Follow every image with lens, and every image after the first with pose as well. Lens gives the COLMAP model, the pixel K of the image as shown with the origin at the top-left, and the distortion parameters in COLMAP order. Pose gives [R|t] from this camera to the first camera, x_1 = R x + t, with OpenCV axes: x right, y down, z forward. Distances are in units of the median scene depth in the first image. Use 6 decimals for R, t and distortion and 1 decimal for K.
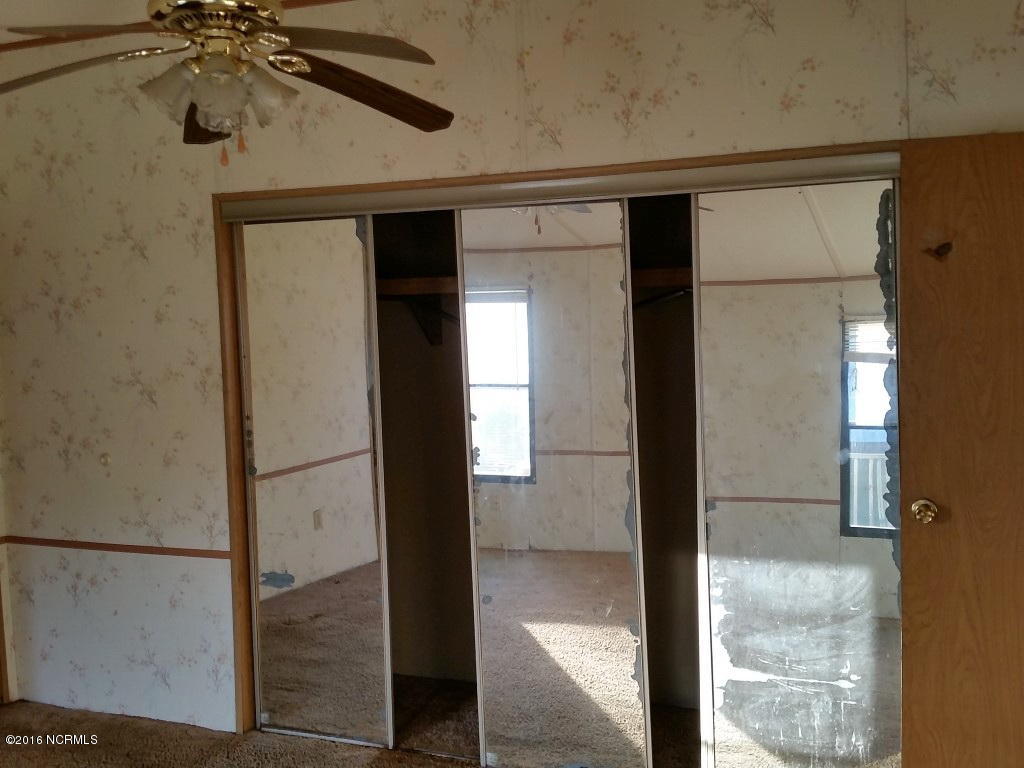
lens RADIAL K [[1110.3, 0, 512.0], [0, 1110.3, 384.0], [0, 0, 1]] dist [0.223015, -0.614193]
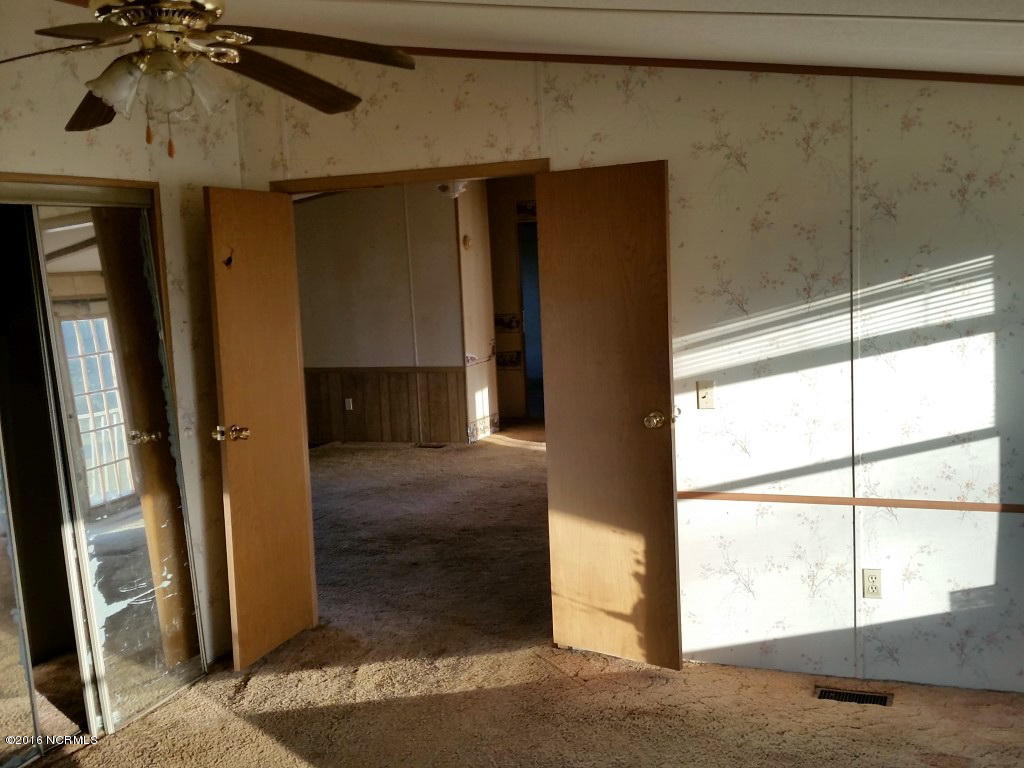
lens RADIAL K [[1110.3, 0, 512.0], [0, 1110.3, 384.0], [0, 0, 1]] dist [0.223015, -0.614193]
pose [[-0.057666, -0.082501, 0.994921, -1.021711], [0.108182, 0.990195, 0.088380, -0.042683], [-0.992457, 0.112729, -0.048175, 0.616555]]
